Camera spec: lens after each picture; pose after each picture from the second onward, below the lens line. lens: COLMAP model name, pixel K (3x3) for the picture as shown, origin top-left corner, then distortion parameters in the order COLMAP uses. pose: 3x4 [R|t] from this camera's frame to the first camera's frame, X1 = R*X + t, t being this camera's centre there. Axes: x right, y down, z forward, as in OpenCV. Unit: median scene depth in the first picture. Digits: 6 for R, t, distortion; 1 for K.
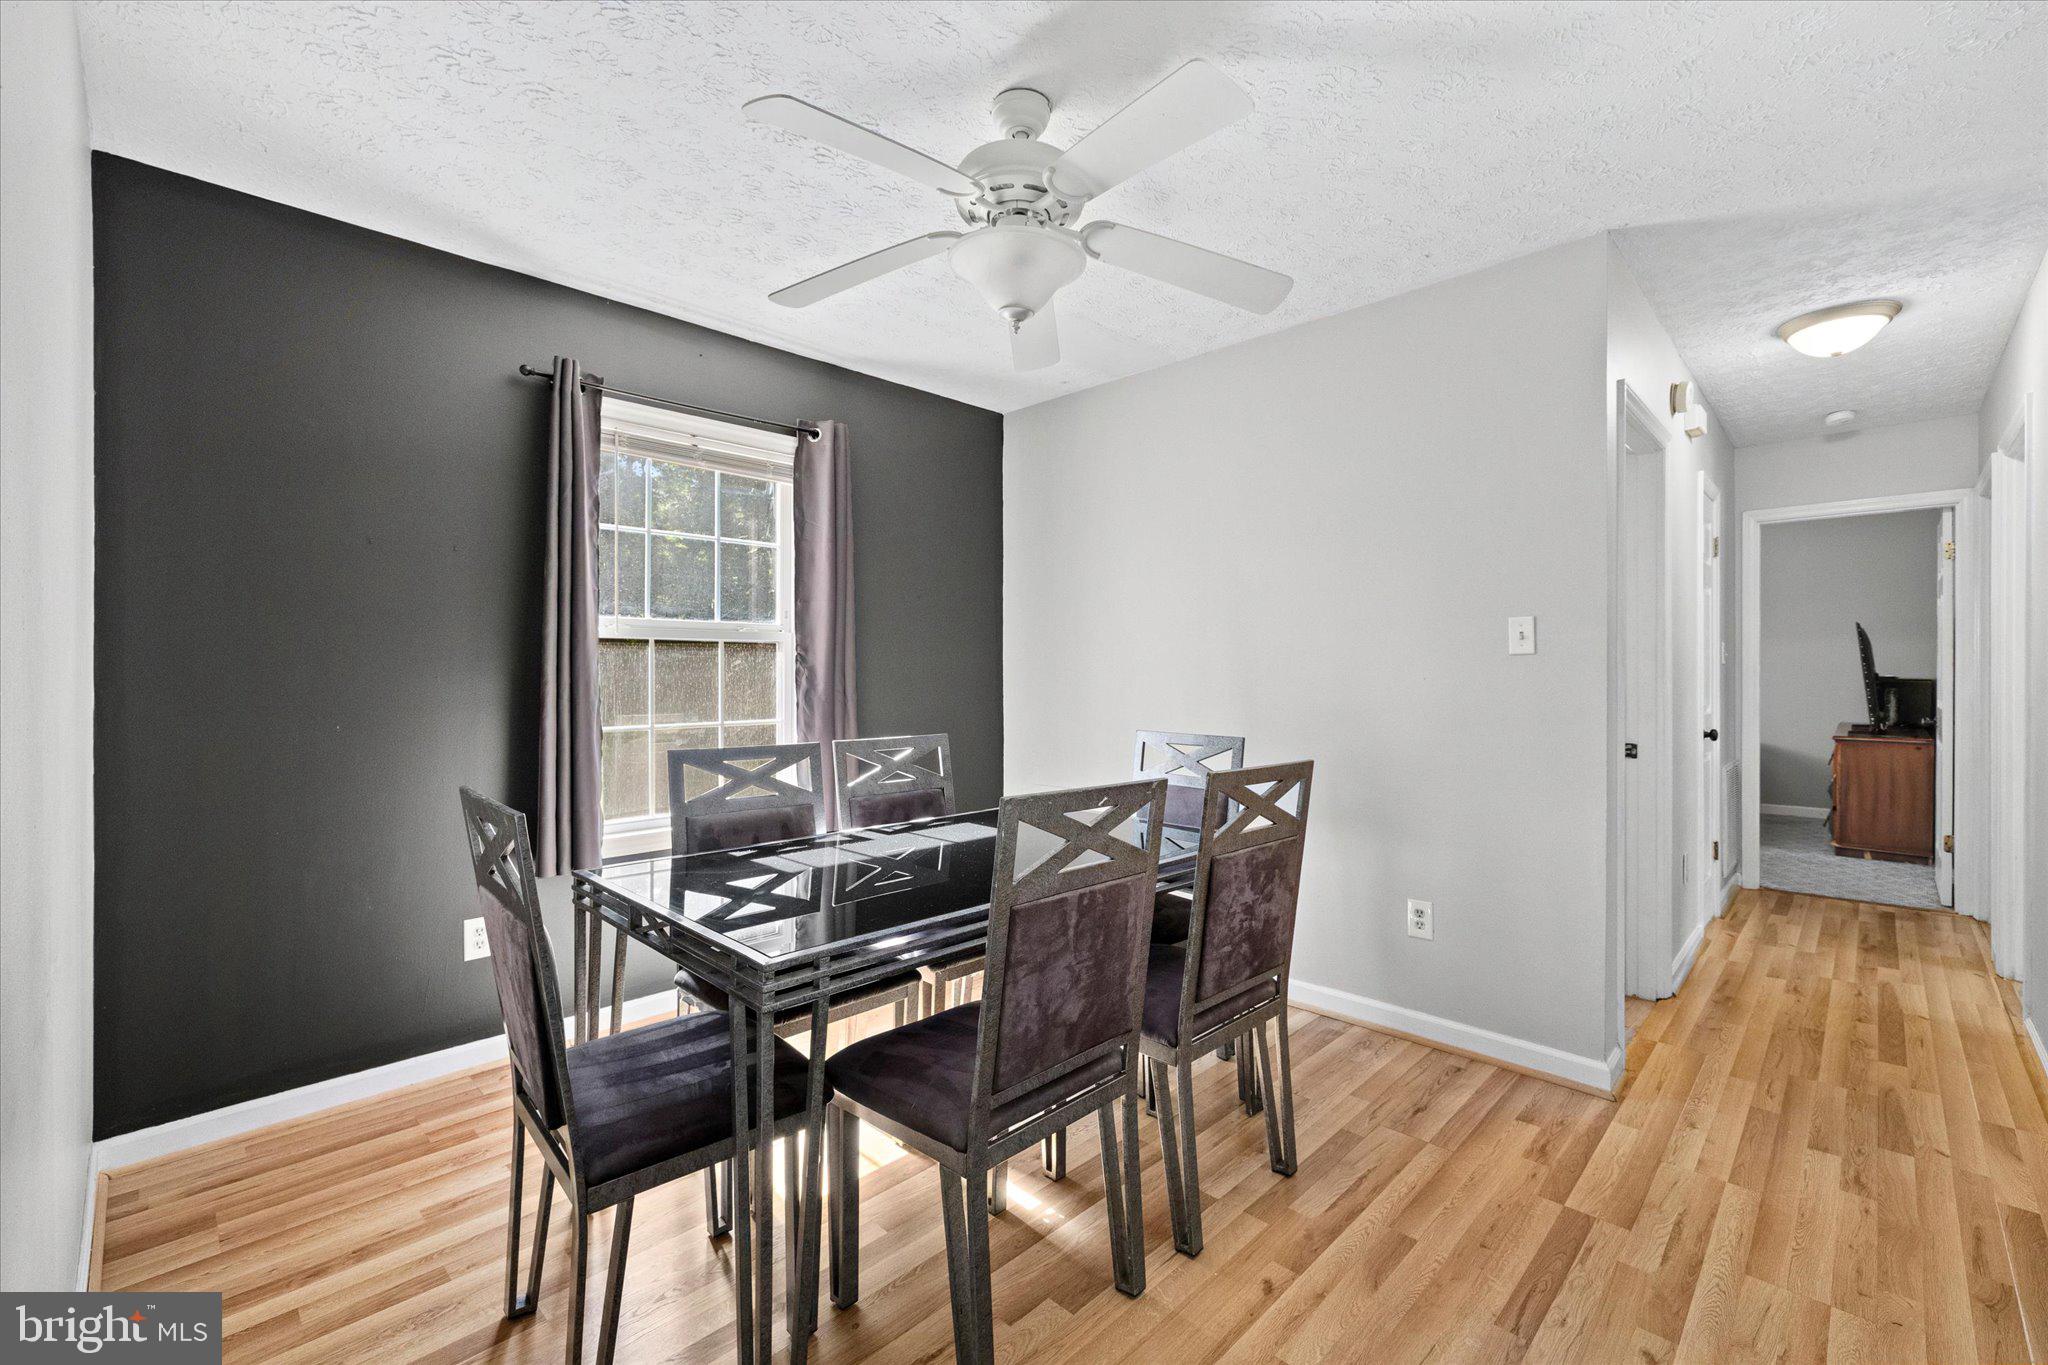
lens RADIAL K [[865.3, 0, 1023.9], [0, 865.3, 674.3], [0, 0, 1]] dist [0.000821, 0.000129]
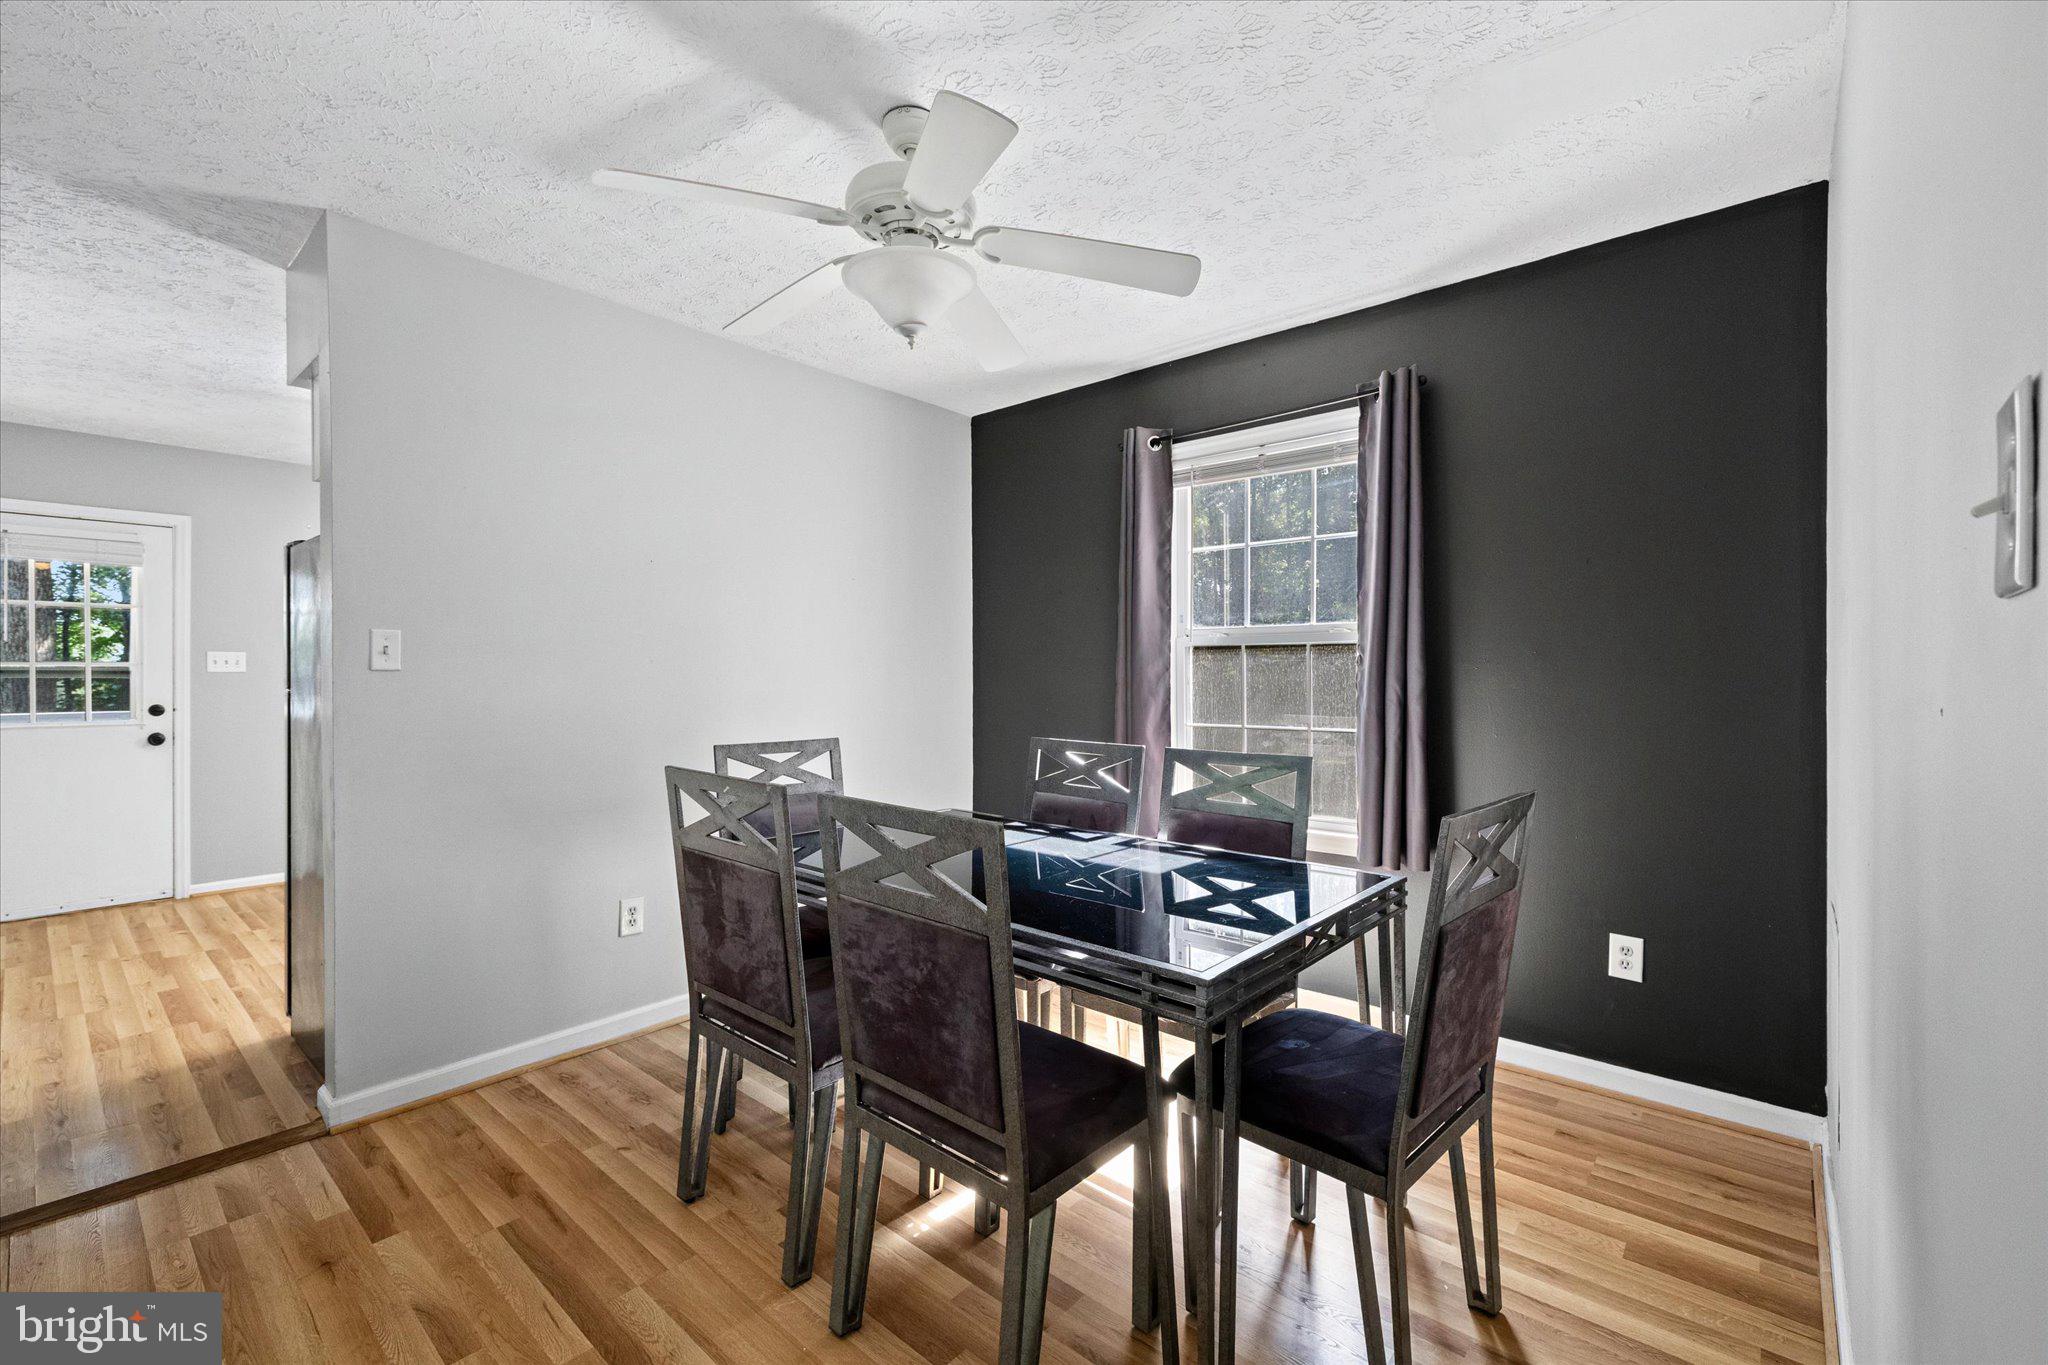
lens RADIAL K [[865.3, 0, 1023.9], [0, 865.3, 674.3], [0, 0, 1]] dist [0.000821, 0.000129]
pose [[0.063030, -0.001860, -0.998010, 0.620191], [-0.001393, 0.999997, -0.001951, -0.002451], [0.998011, 0.001513, 0.063027, 0.653083]]
